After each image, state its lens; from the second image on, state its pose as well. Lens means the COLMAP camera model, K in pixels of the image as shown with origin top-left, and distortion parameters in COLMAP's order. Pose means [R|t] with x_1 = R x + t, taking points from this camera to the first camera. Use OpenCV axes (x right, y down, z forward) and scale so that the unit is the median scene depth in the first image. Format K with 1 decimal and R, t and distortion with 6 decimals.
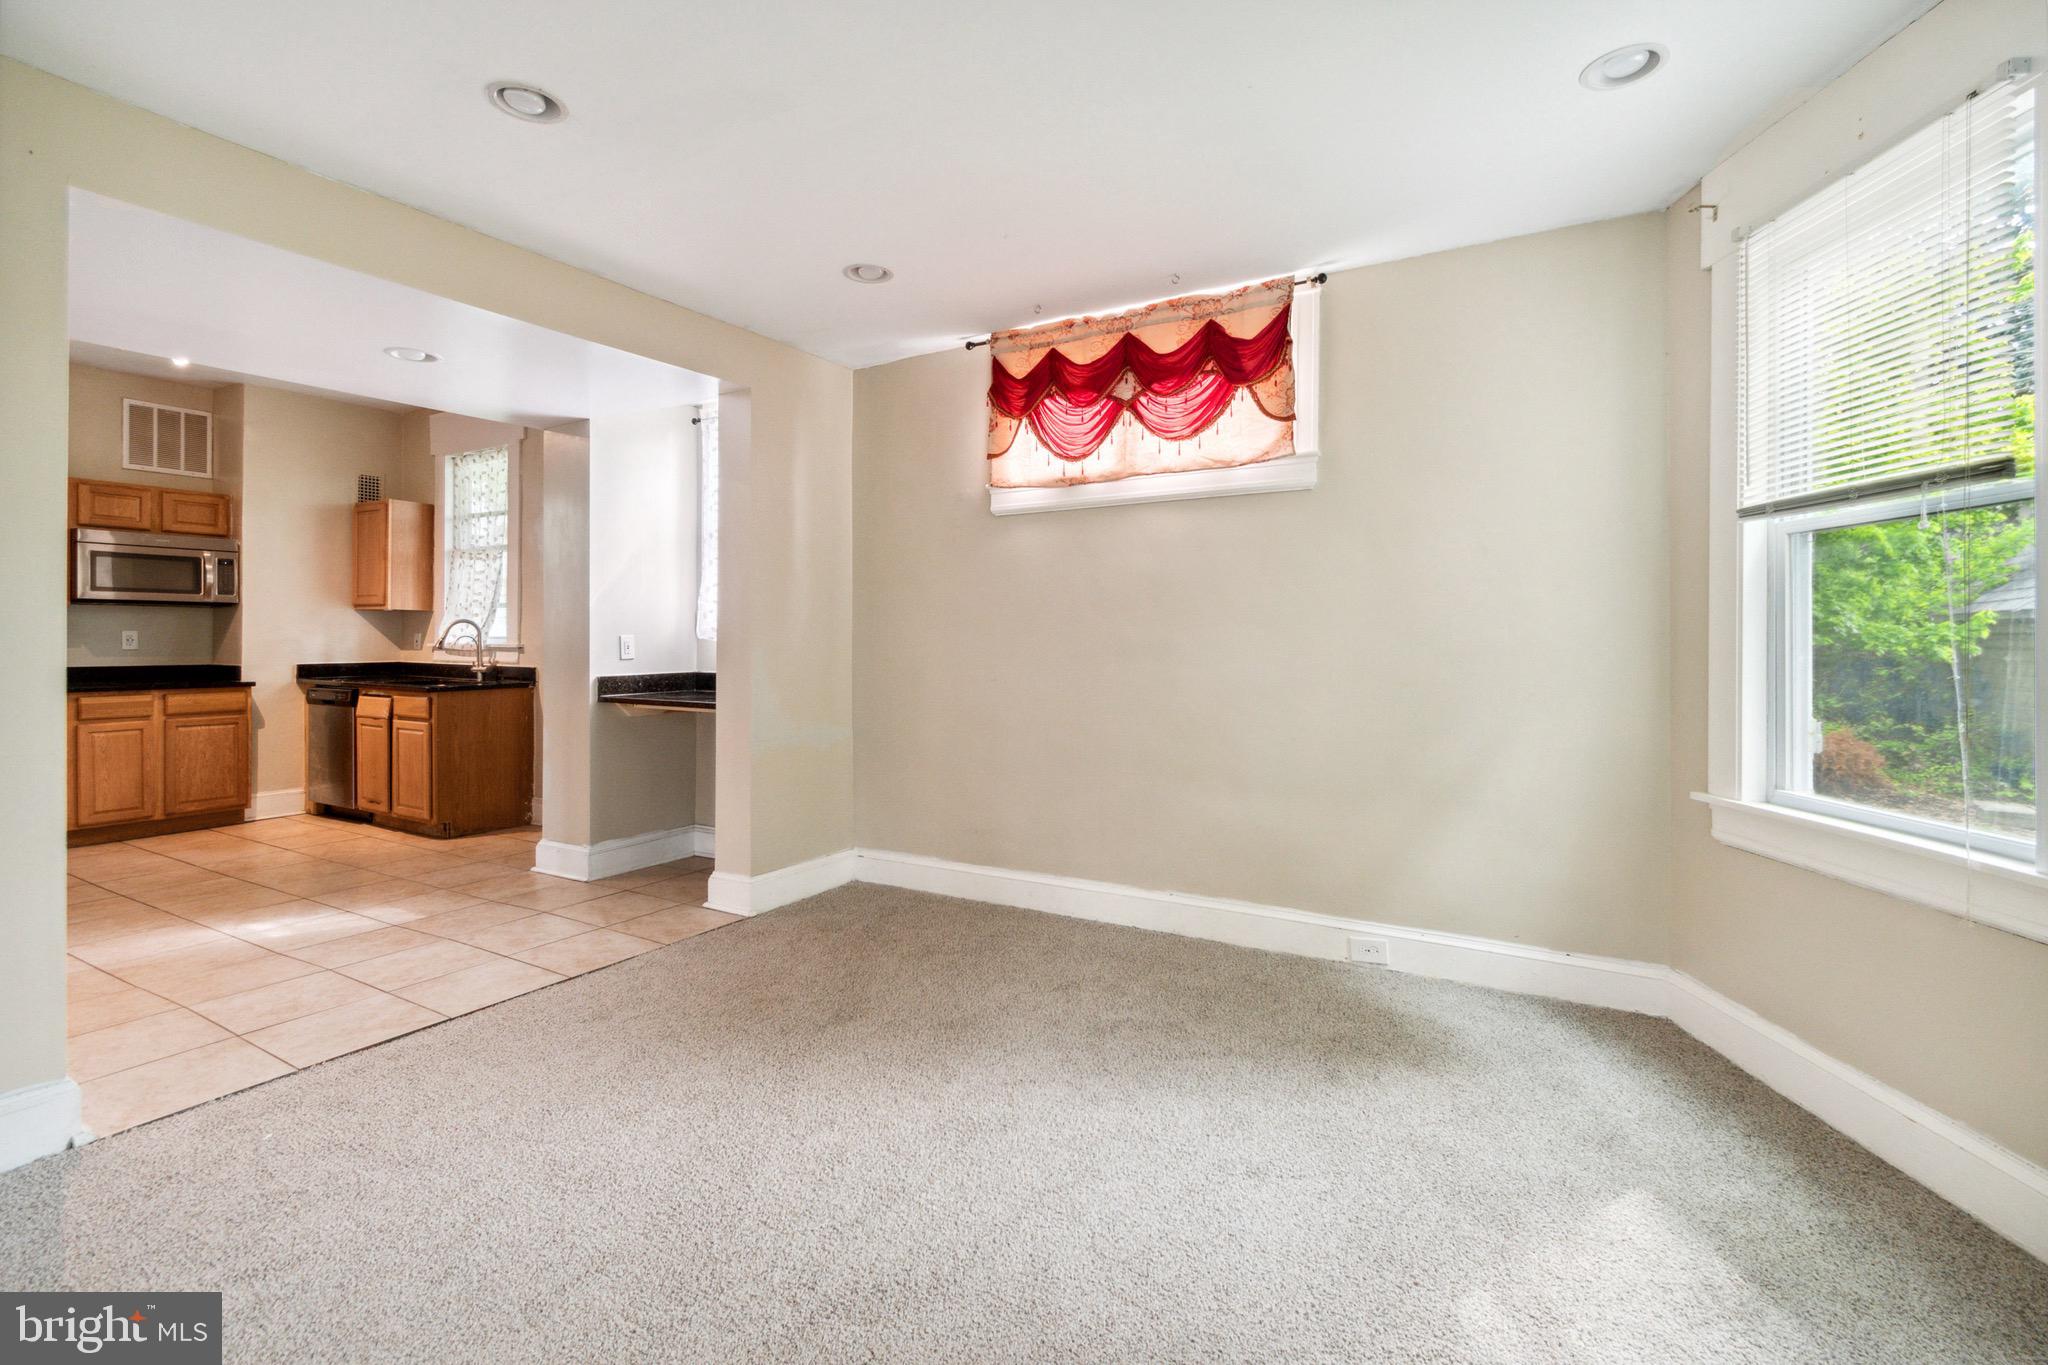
lens RADIAL K [[925.5, 0, 1035.0], [0, 925.5, 638.2], [0, 0, 1]] dist [0.003307, -0.000097]
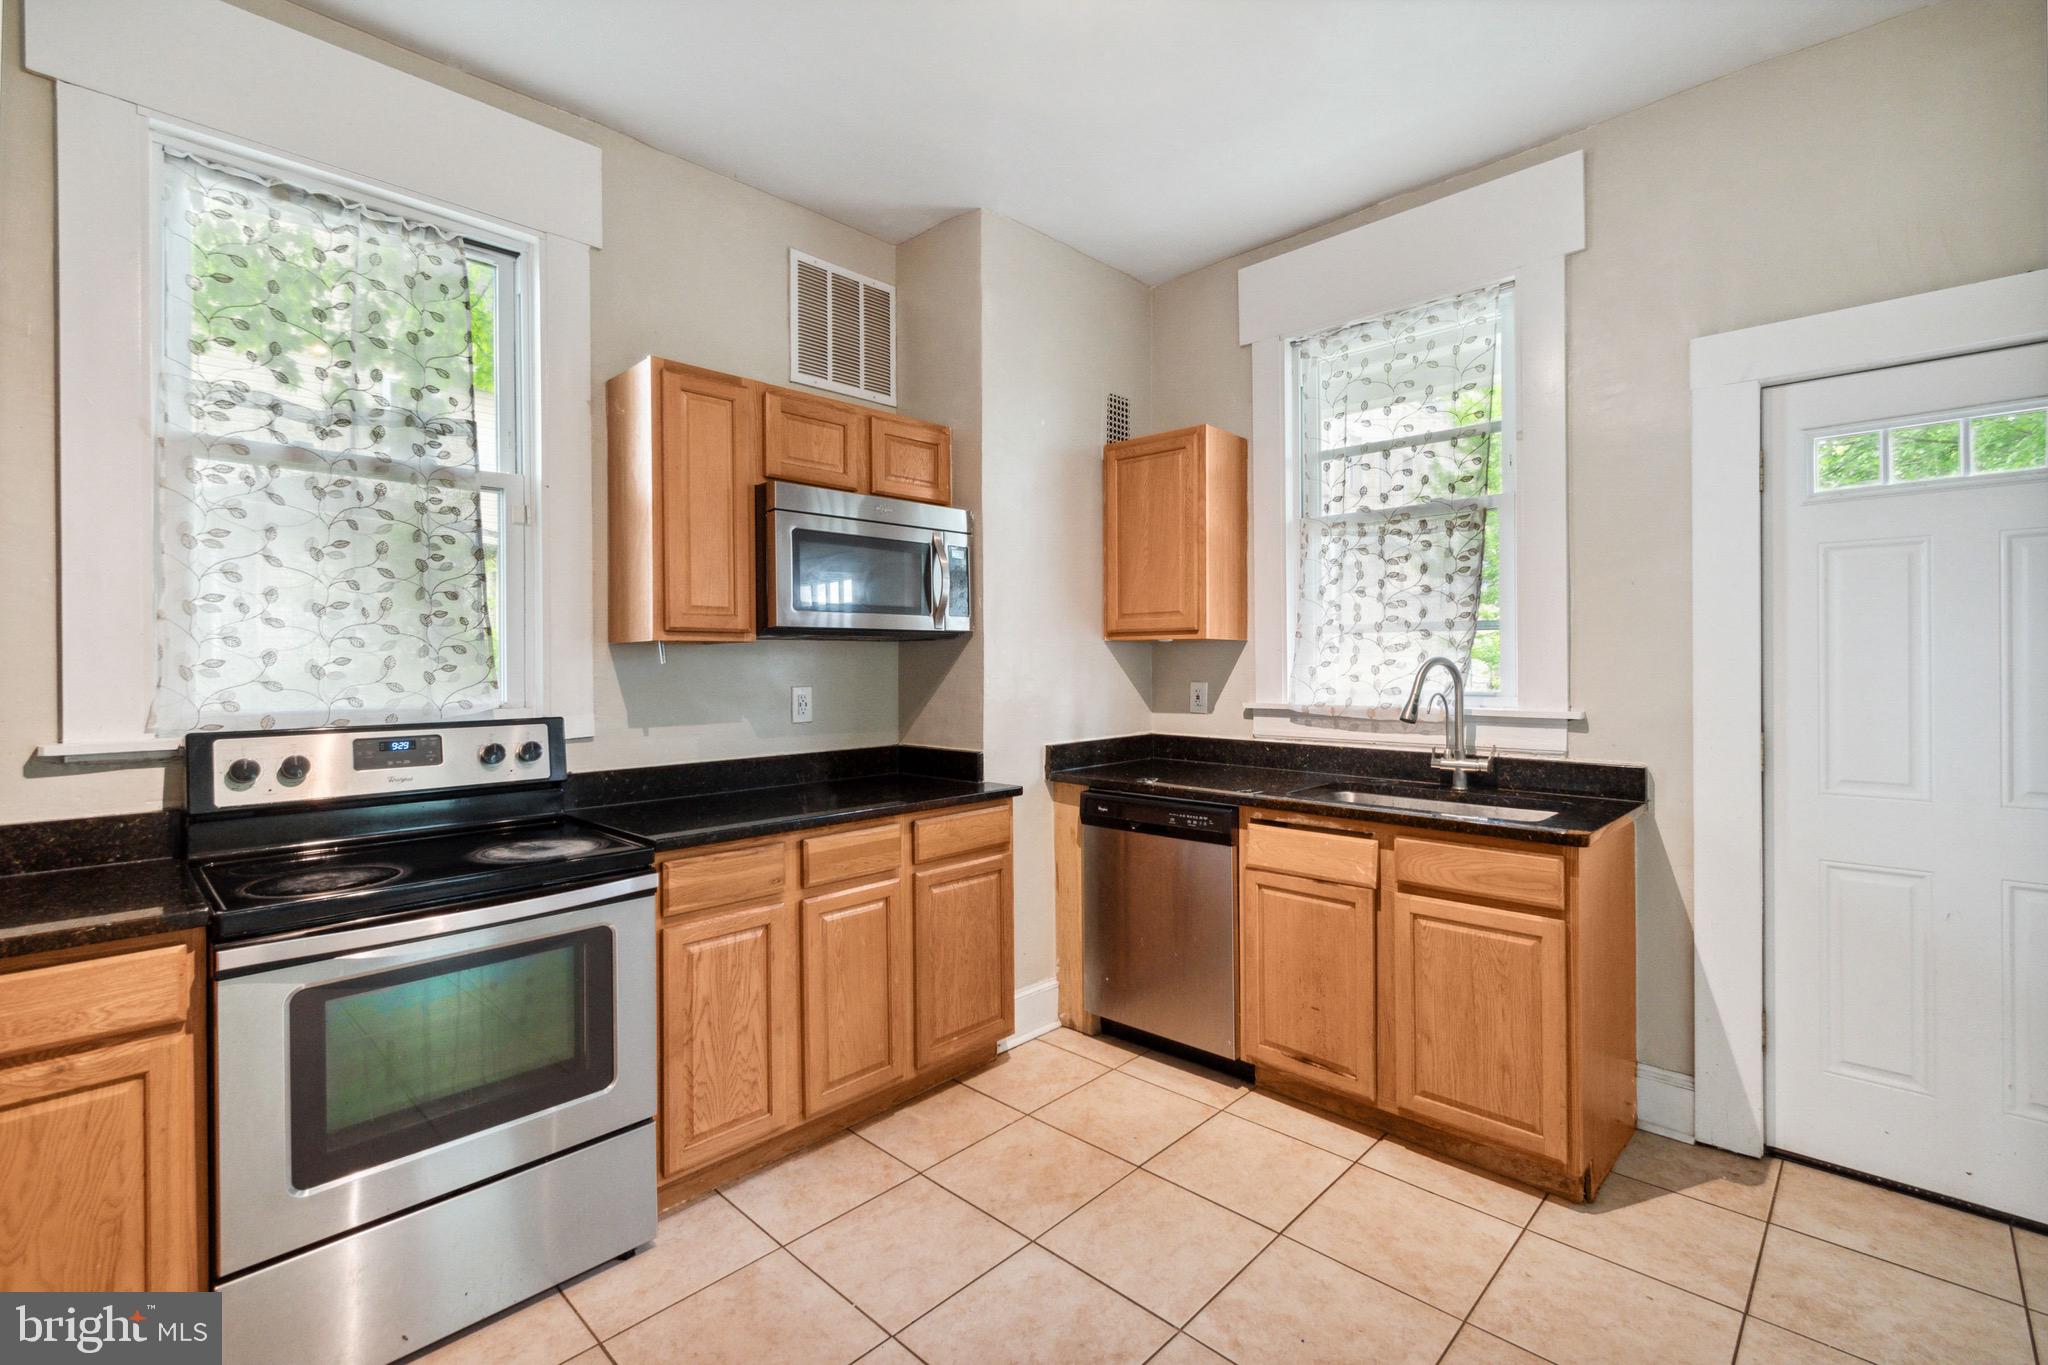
lens RADIAL K [[909.5, 0, 1023.6], [0, 909.5, 663.9], [0, 0, 1]] dist [0.000245, -0.000052]
pose [[0.970872, -0.010777, -0.239355, -0.714605], [0.011318, 0.999936, 0.000888, -0.020110], [0.239330, -0.003571, 0.970932, 0.514720]]
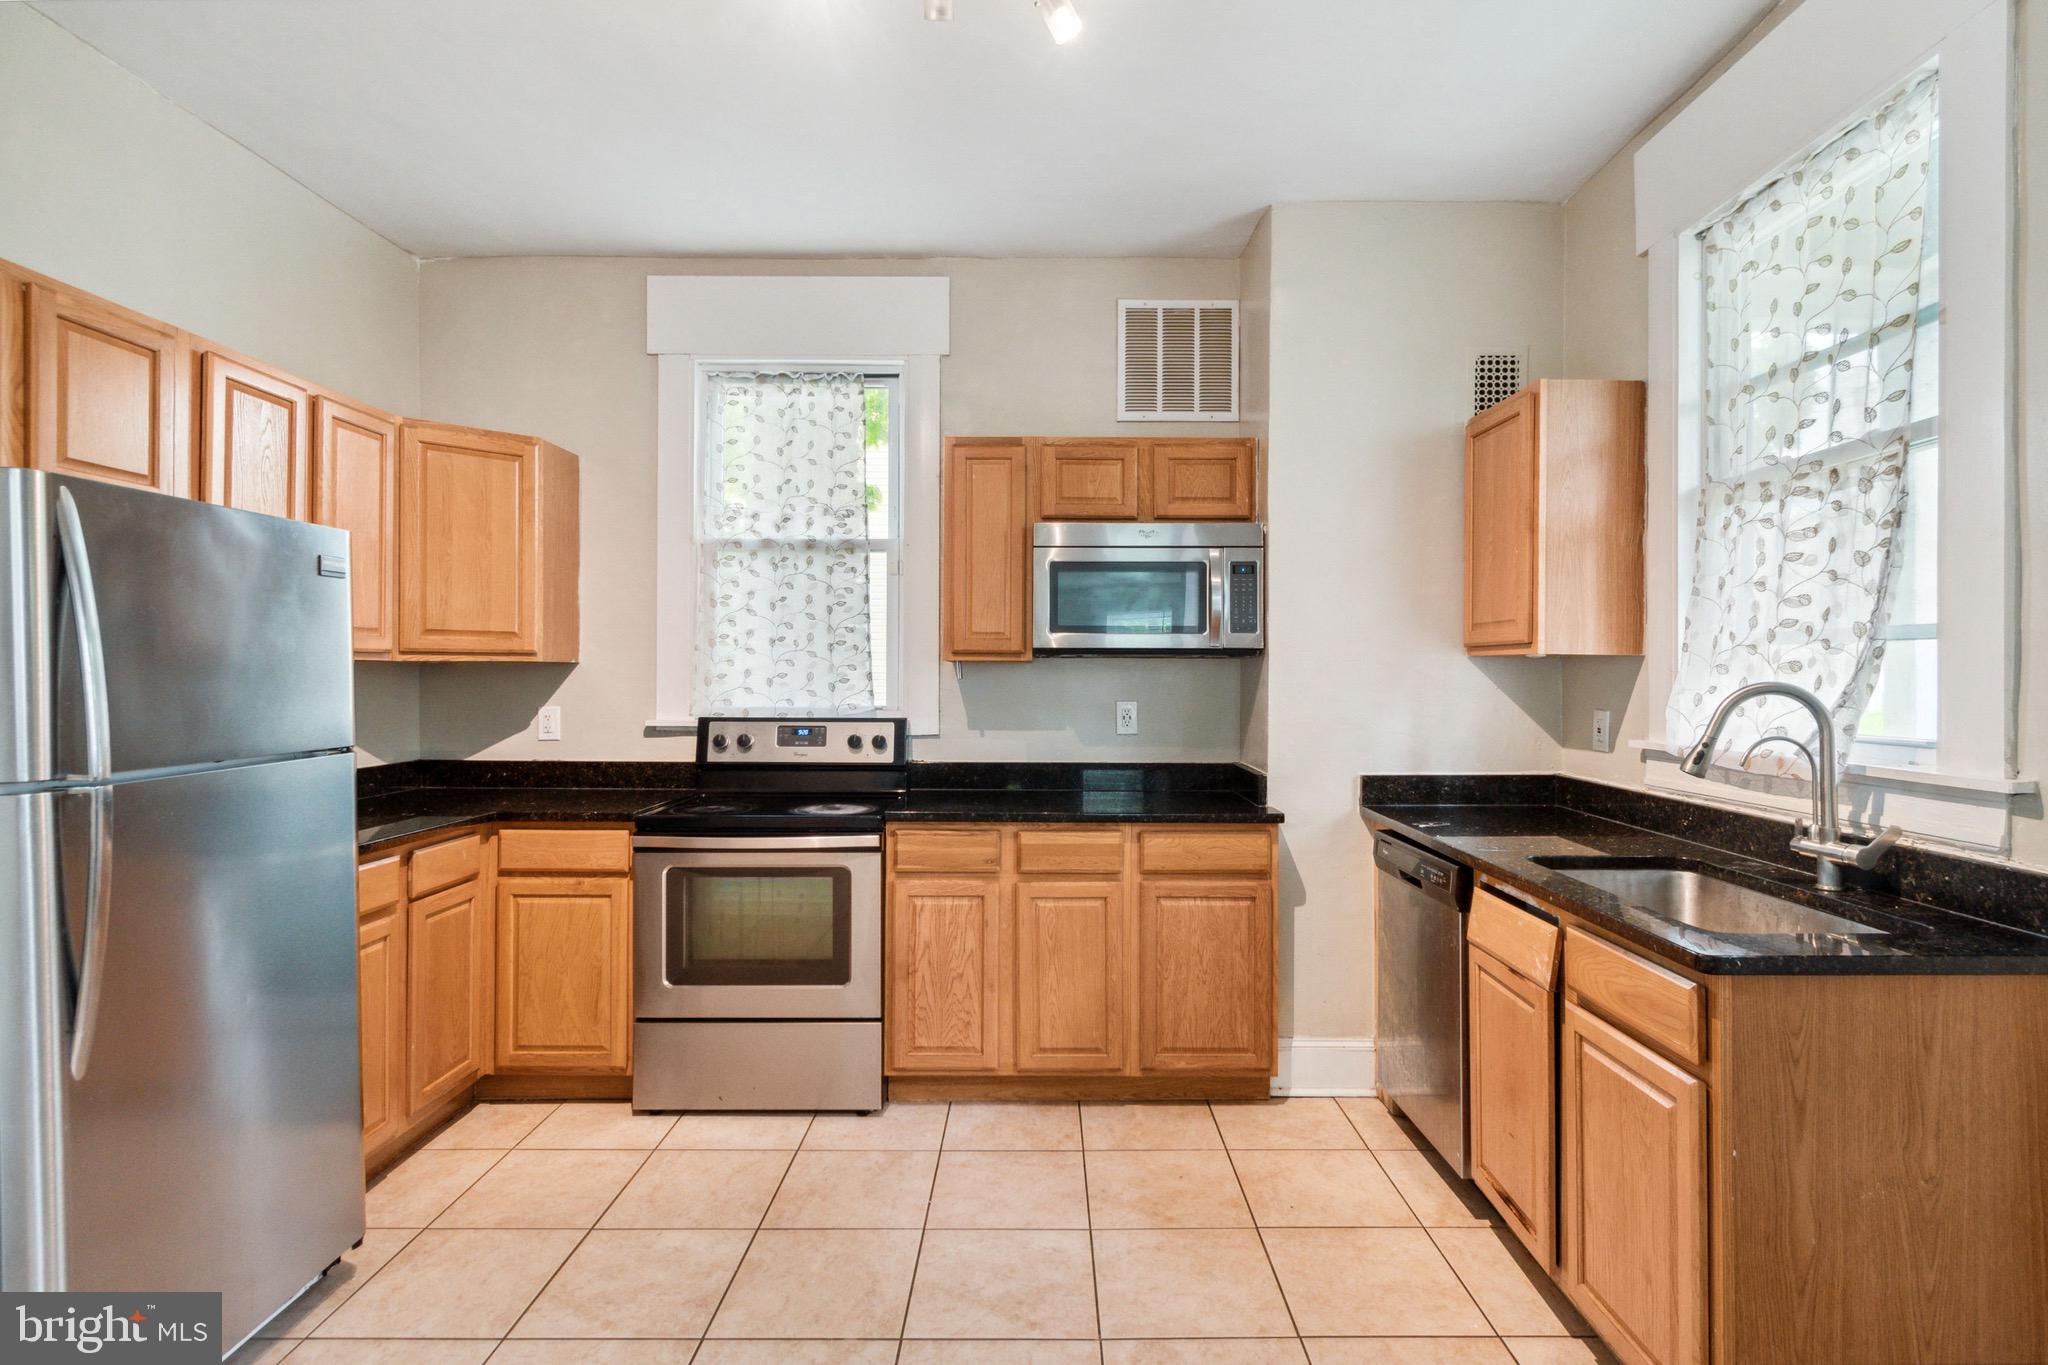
lens RADIAL K [[1006.2, 0, 1039.5], [0, 1006.2, 671.7], [0, 0, 1]] dist [0.000598, -0.000114]
pose [[0.499660, -0.006257, -0.866199, -0.453751], [-0.000901, 0.999970, -0.007743, -0.021415], [0.866221, 0.004650, 0.499639, 0.629852]]
